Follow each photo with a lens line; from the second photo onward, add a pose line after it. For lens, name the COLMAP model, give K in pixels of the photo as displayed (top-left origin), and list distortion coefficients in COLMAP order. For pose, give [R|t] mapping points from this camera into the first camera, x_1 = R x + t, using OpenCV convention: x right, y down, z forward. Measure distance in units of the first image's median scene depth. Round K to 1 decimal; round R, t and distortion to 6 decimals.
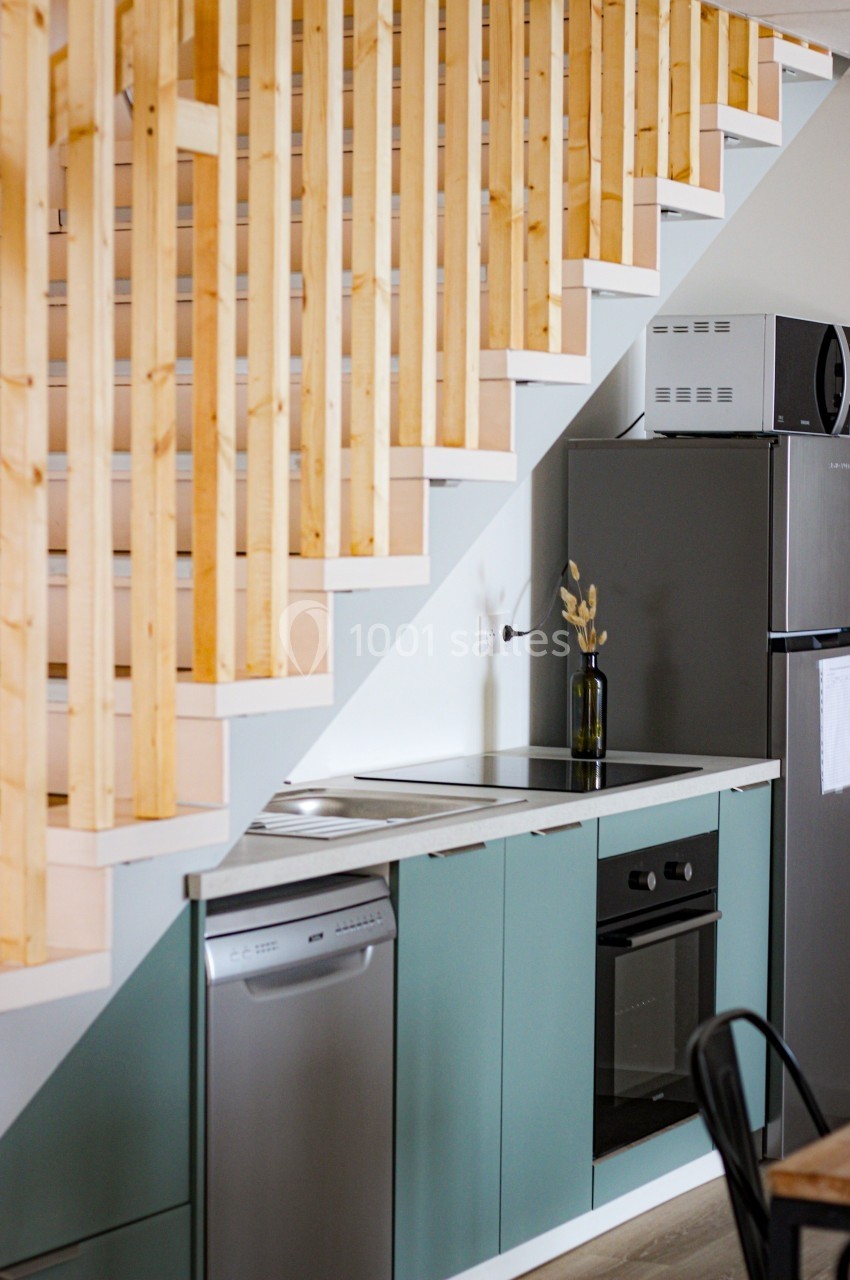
lens RADIAL K [[2980.2, 0, 426.2], [0, 2980.2, 639.4], [0, 0, 1]] dist [-0.087466, 0.000000]
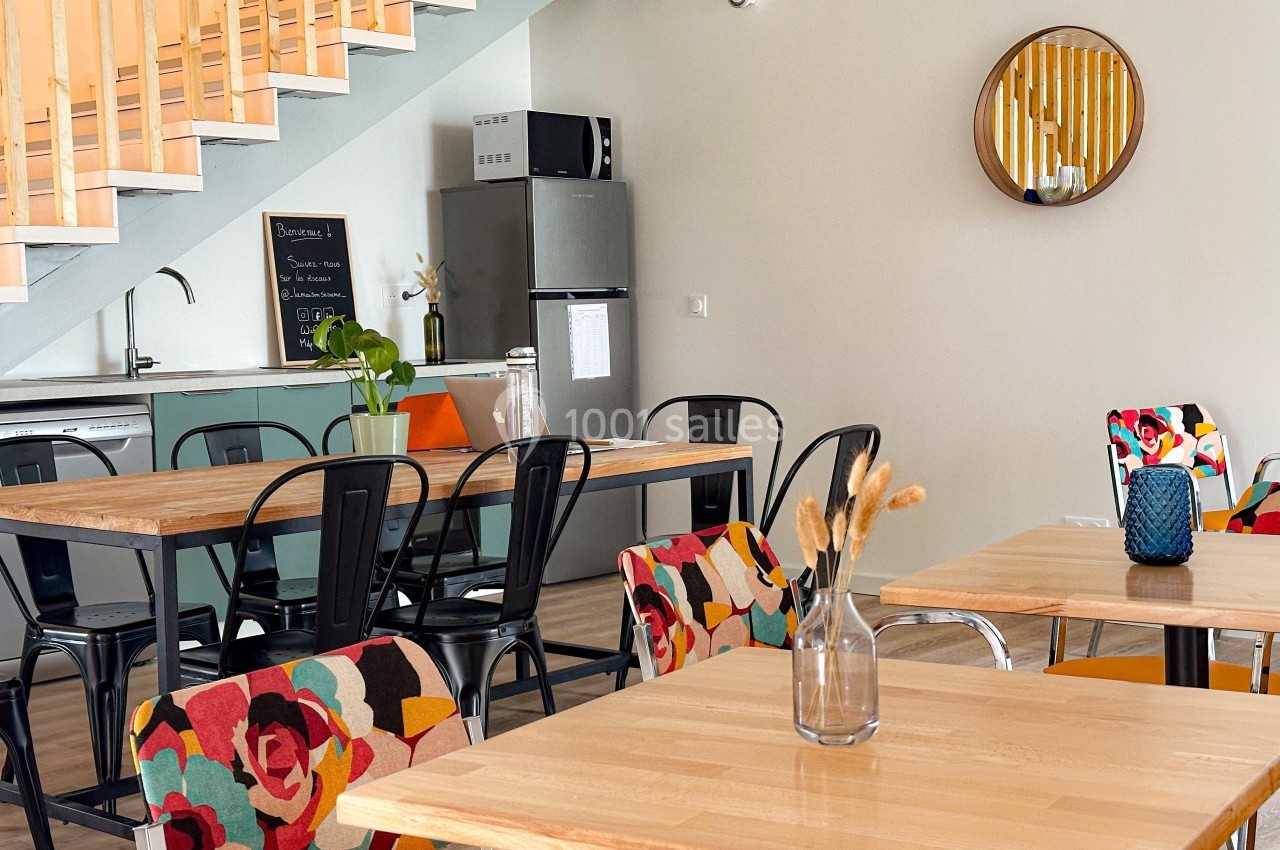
lens RADIAL K [[1756.5, 0, 645.3], [0, 1756.5, 424.9], [0, 0, 1]] dist [0.129664, 0.000000]
pose [[0.972215, -0.016510, -0.233505, 0.559361], [0.021901, 0.999550, 0.020515, 0.077117], [0.233061, -0.025059, 0.972139, -0.024933]]
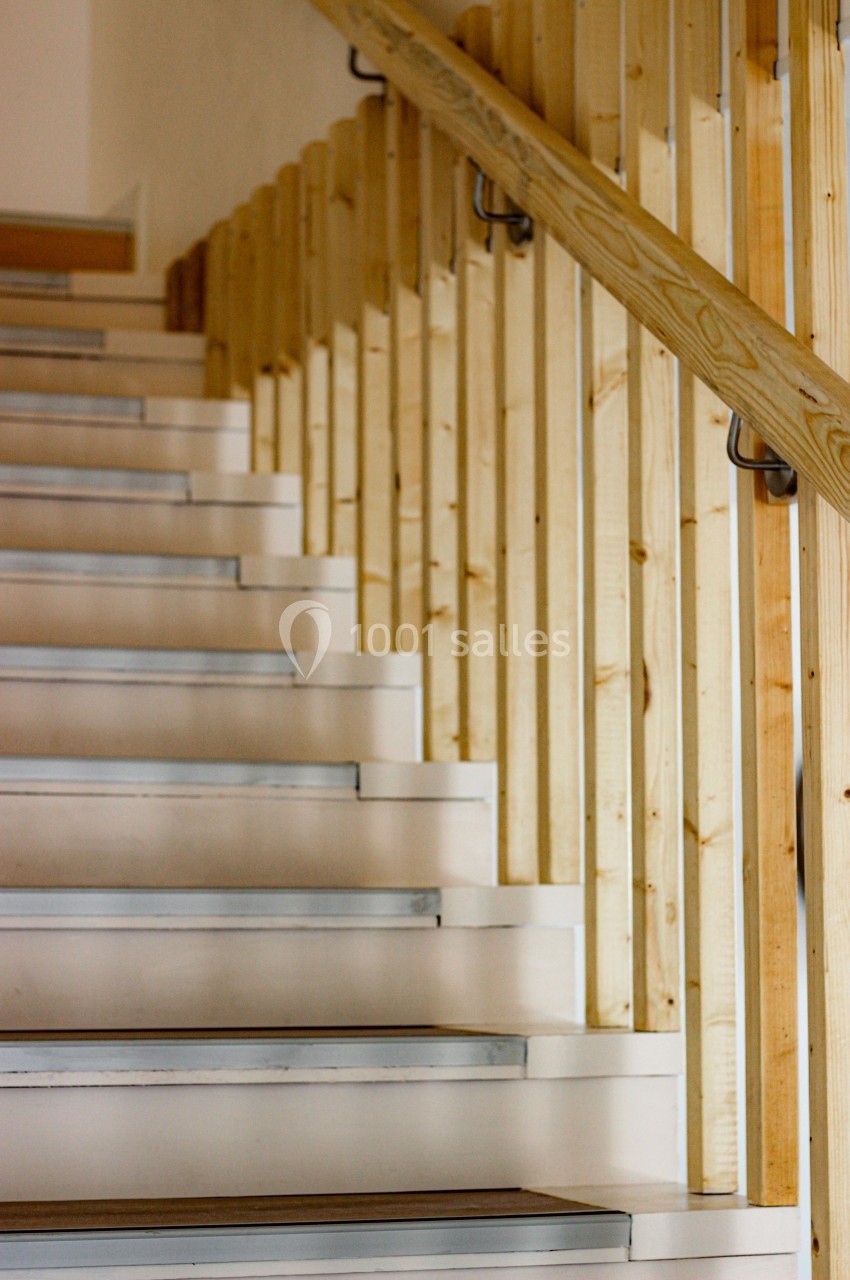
lens RADIAL K [[2980.2, 0, 425.6], [0, 2980.2, 641.5], [0, 0, 1]] dist [-0.087466, 0.000000]
pose [[0.676050, 0.060748, 0.734347, -0.577404], [0.041435, 0.991885, -0.120198, -0.033509], [-0.735689, 0.111687, 0.668047, 0.468089]]
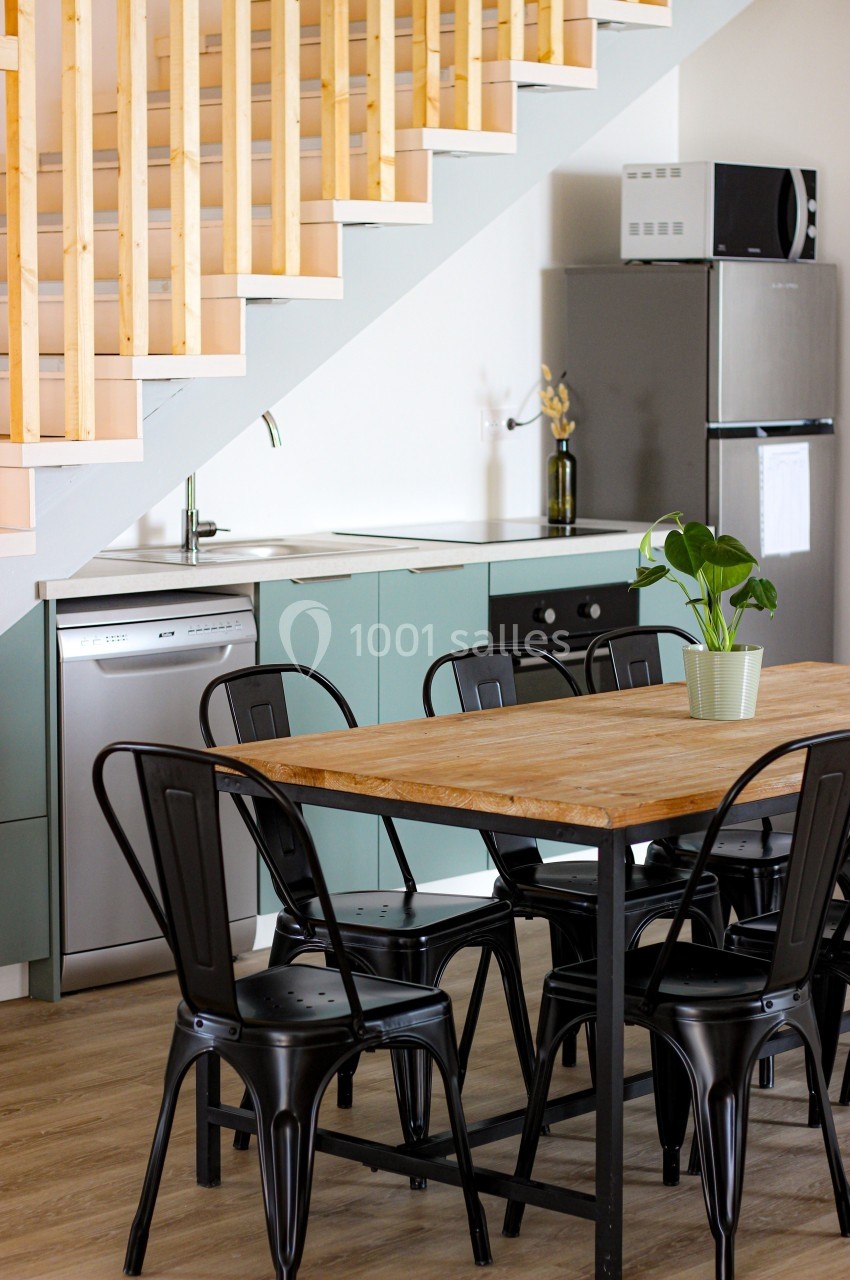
lens RADIAL K [[2980.2, 0, 421.8], [0, 2980.2, 639.2], [0, 0, 1]] dist [-0.087466, 0.000000]
pose [[0.970728, 0.016926, -0.239585, 0.384666], [-0.003493, 0.998403, 0.056384, 0.023210], [0.240156, -0.053896, 0.969237, -0.285249]]
